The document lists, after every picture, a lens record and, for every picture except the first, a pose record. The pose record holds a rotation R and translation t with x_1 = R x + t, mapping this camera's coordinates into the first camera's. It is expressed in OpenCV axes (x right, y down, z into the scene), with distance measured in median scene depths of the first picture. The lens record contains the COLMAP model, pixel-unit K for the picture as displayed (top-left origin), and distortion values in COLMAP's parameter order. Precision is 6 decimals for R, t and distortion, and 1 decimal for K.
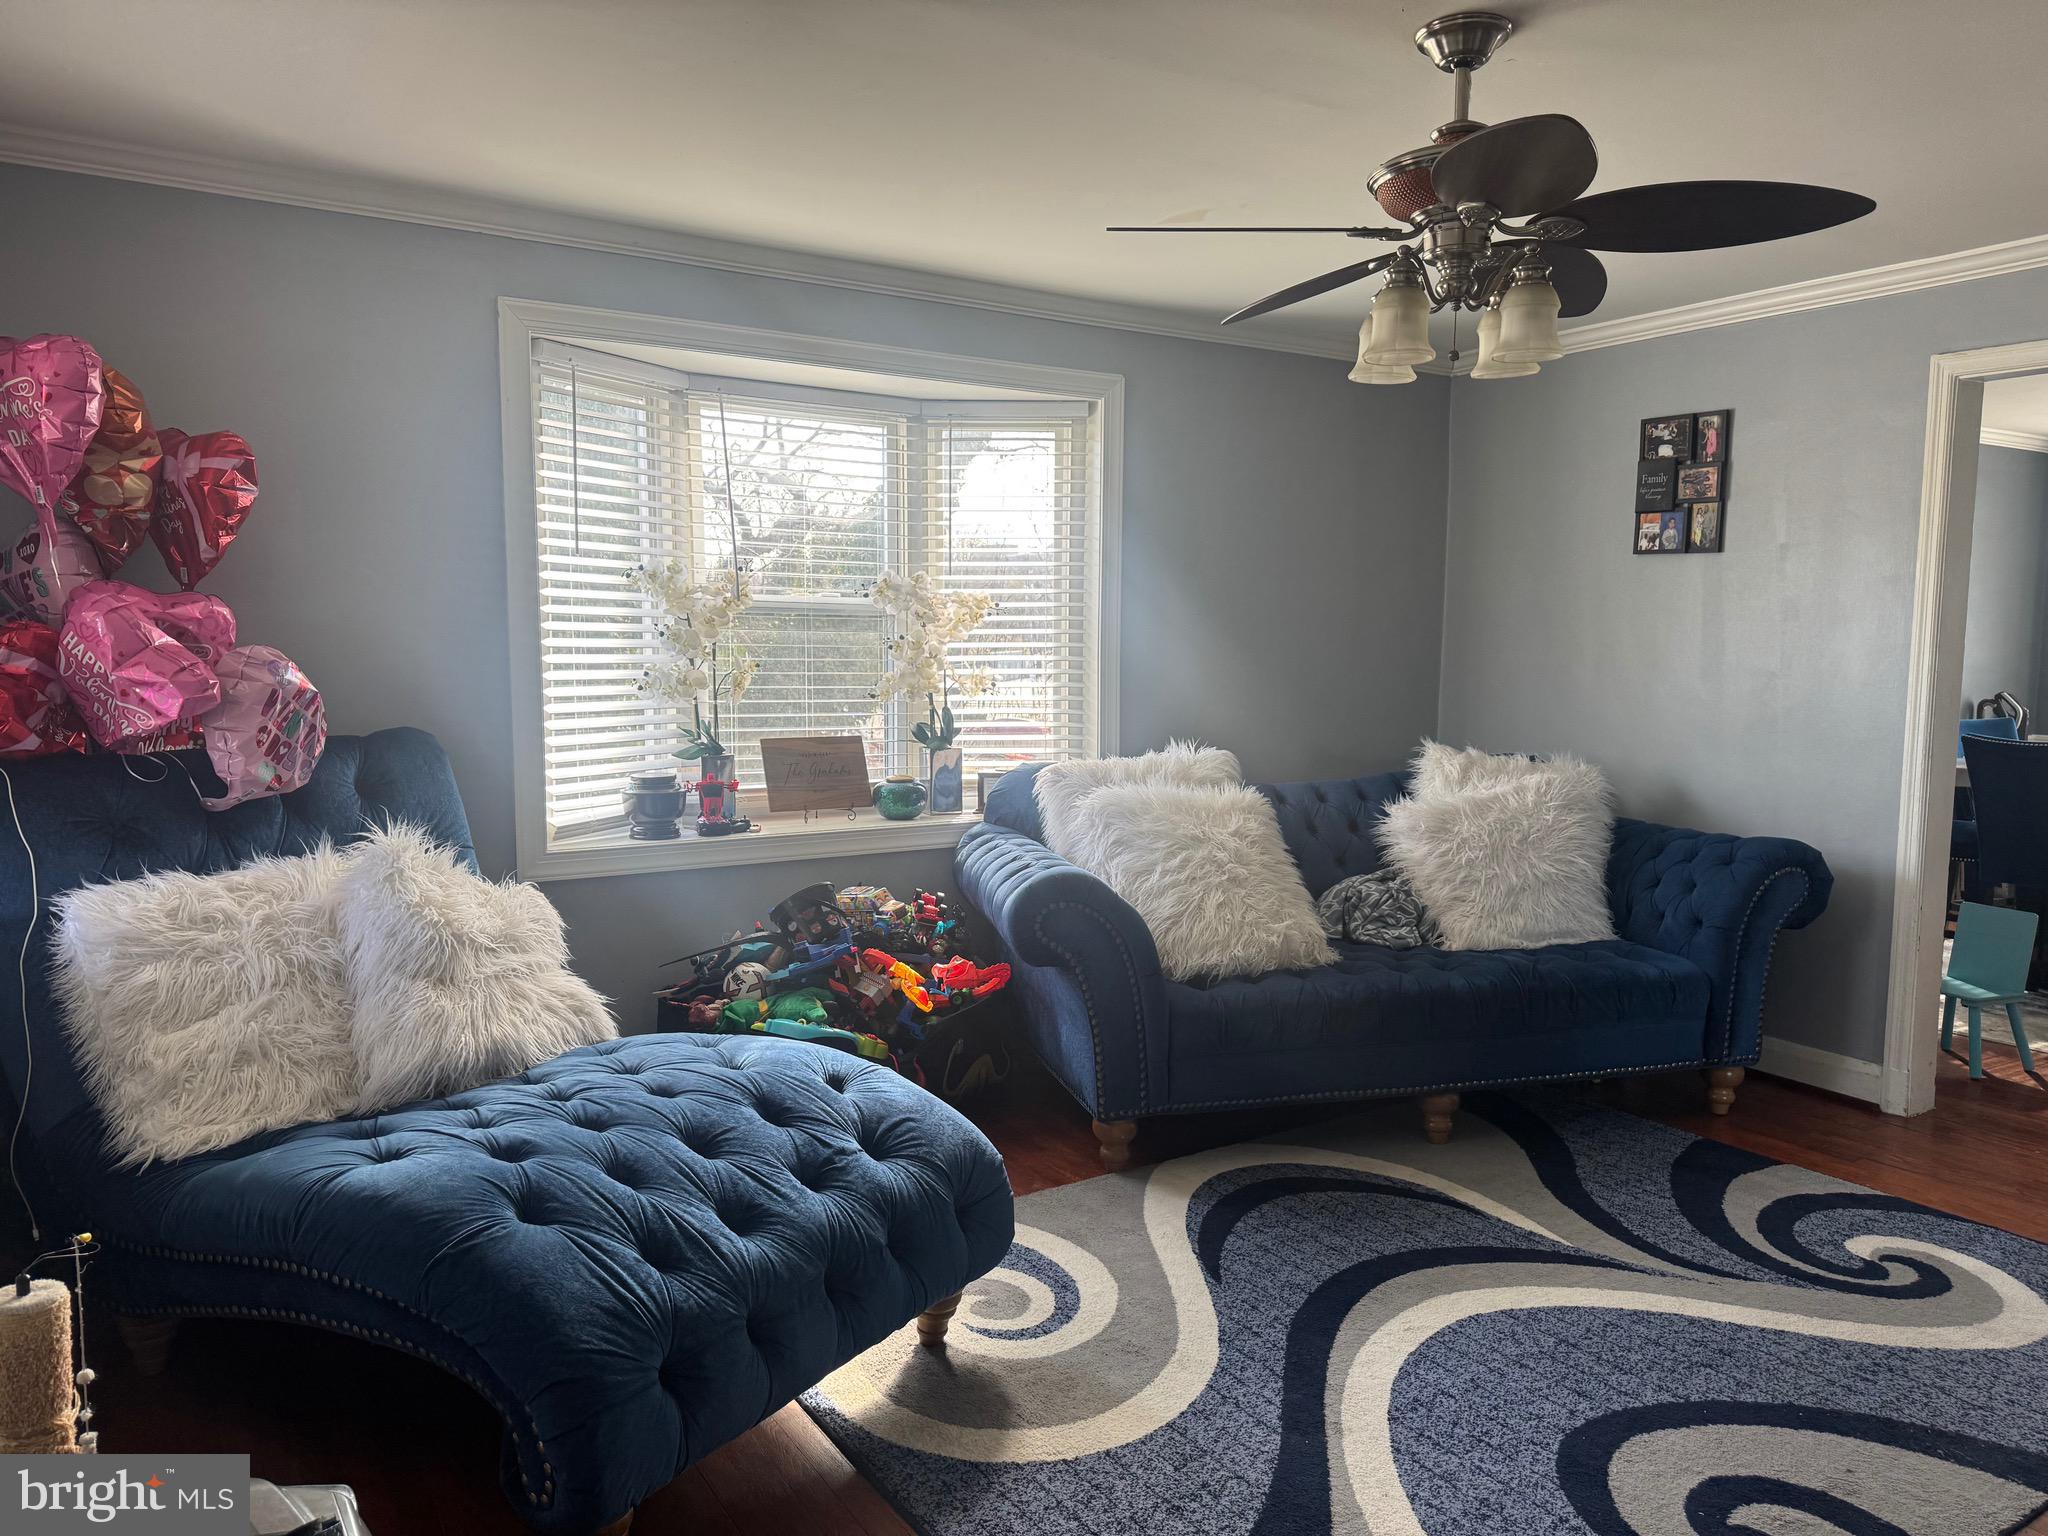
lens RADIAL K [[1428.6, 0, 1028.0], [0, 1428.6, 776.0], [0, 0, 1]] dist [0.096482, -0.143944]
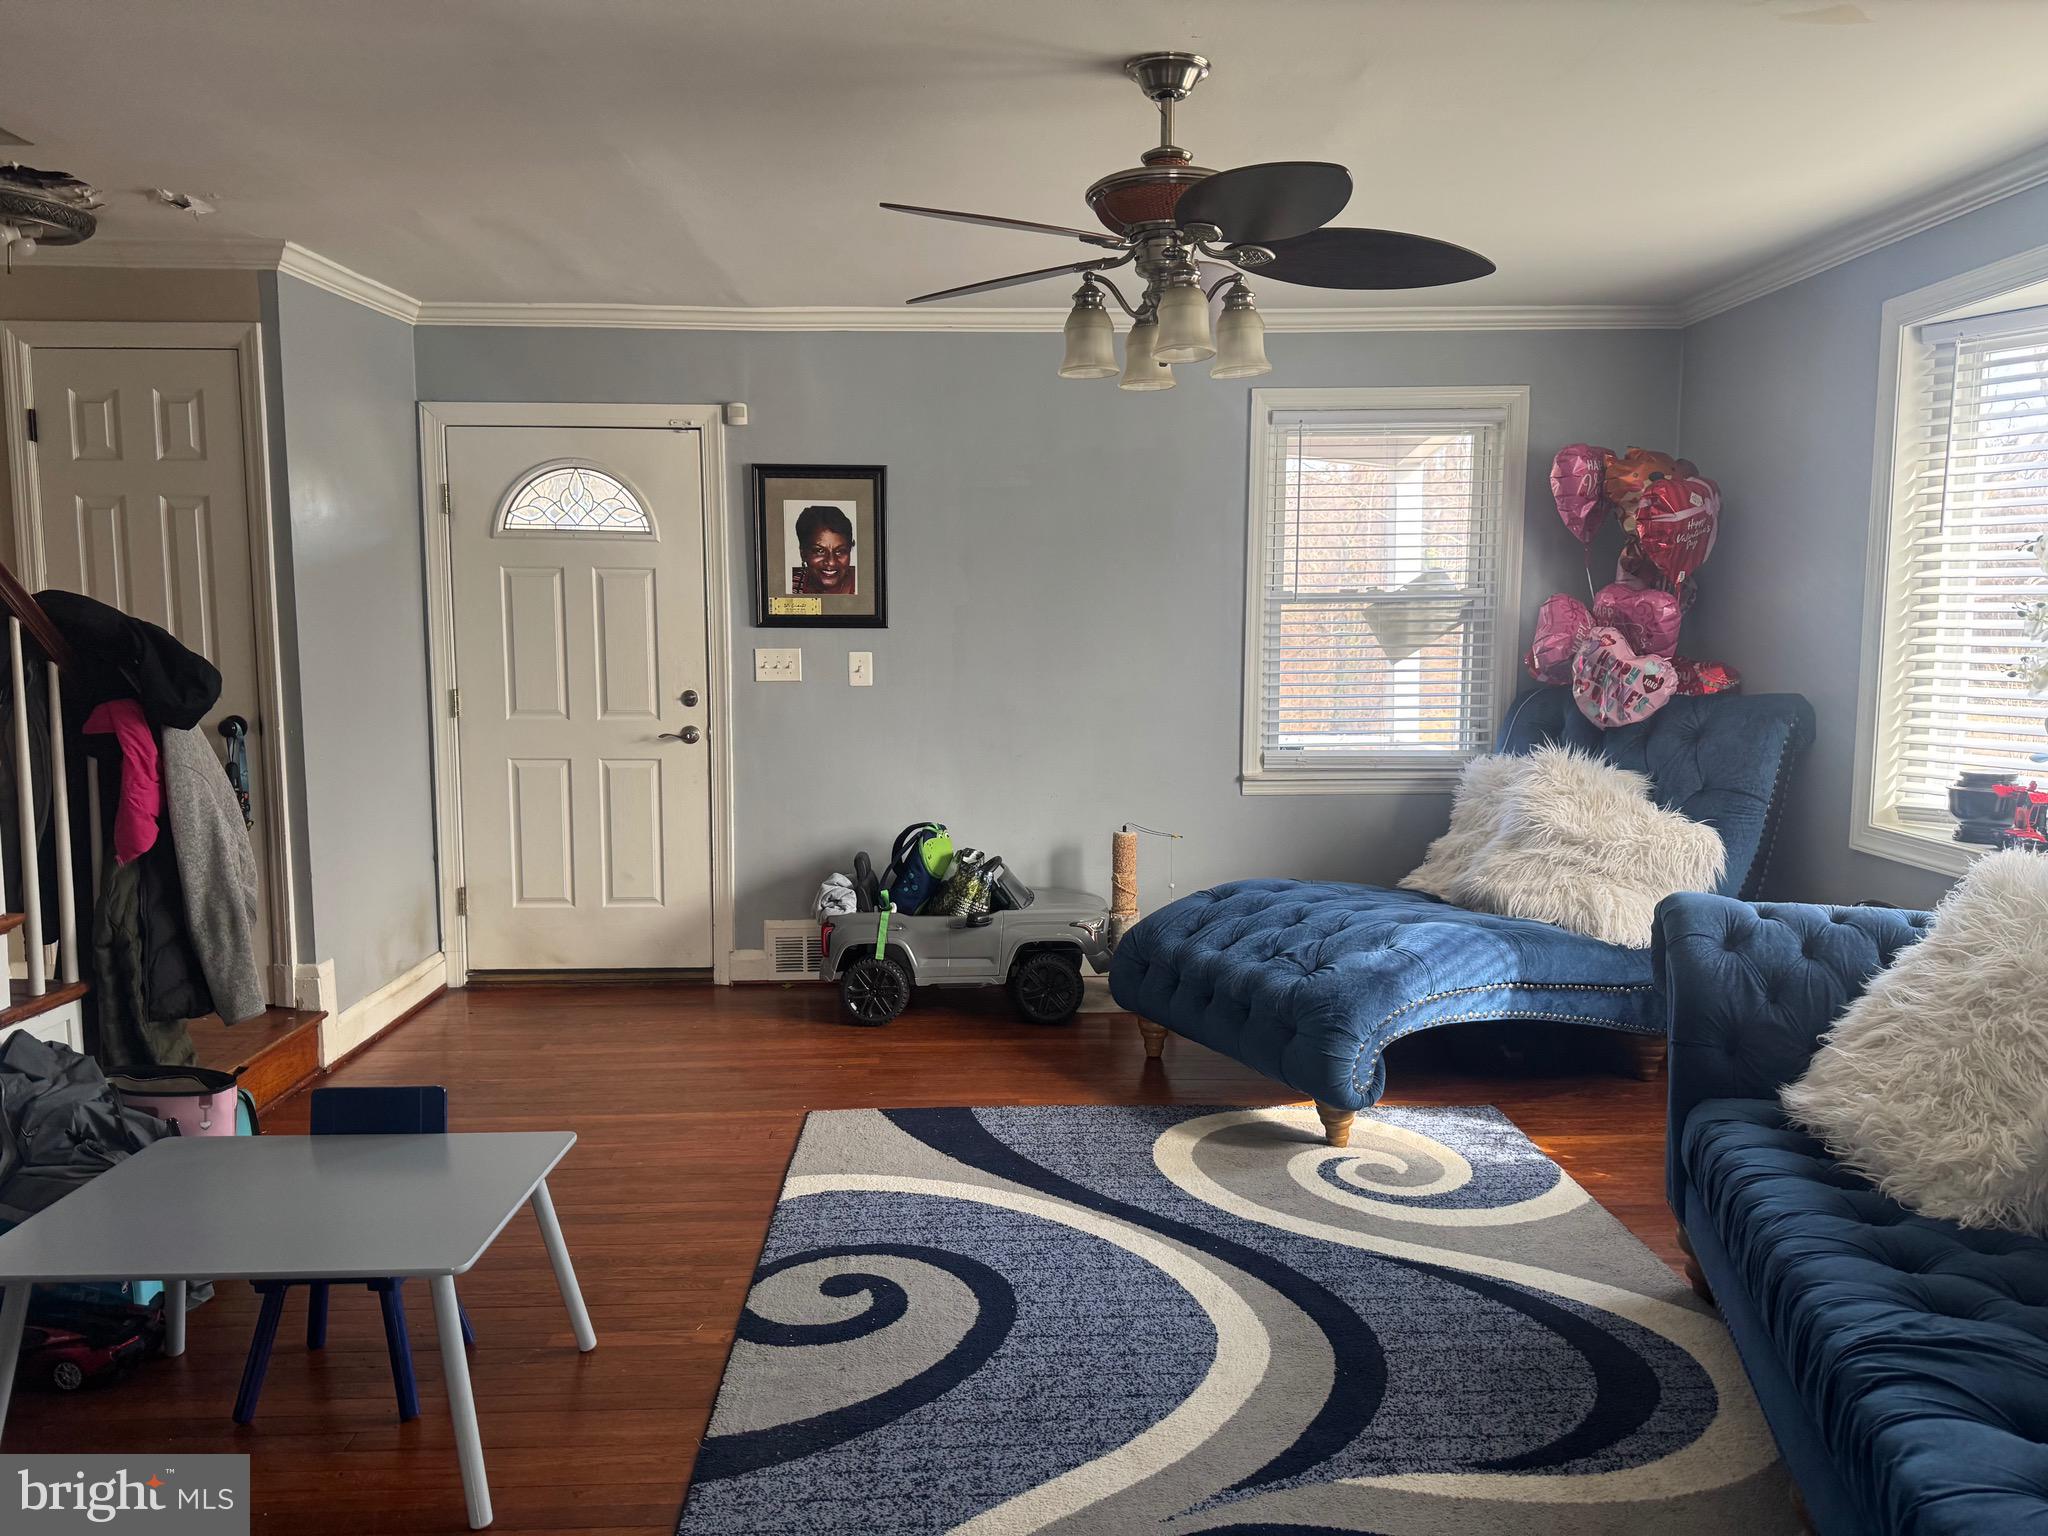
lens RADIAL K [[1428.6, 0, 1028.0], [0, 1428.6, 776.0], [0, 0, 1]] dist [0.096482, -0.143944]
pose [[-0.494510, 0.098375, -0.863587, 1.061759], [-0.086337, 0.983101, 0.161428, -0.119467], [0.864873, 0.154387, -0.477660, 1.190451]]
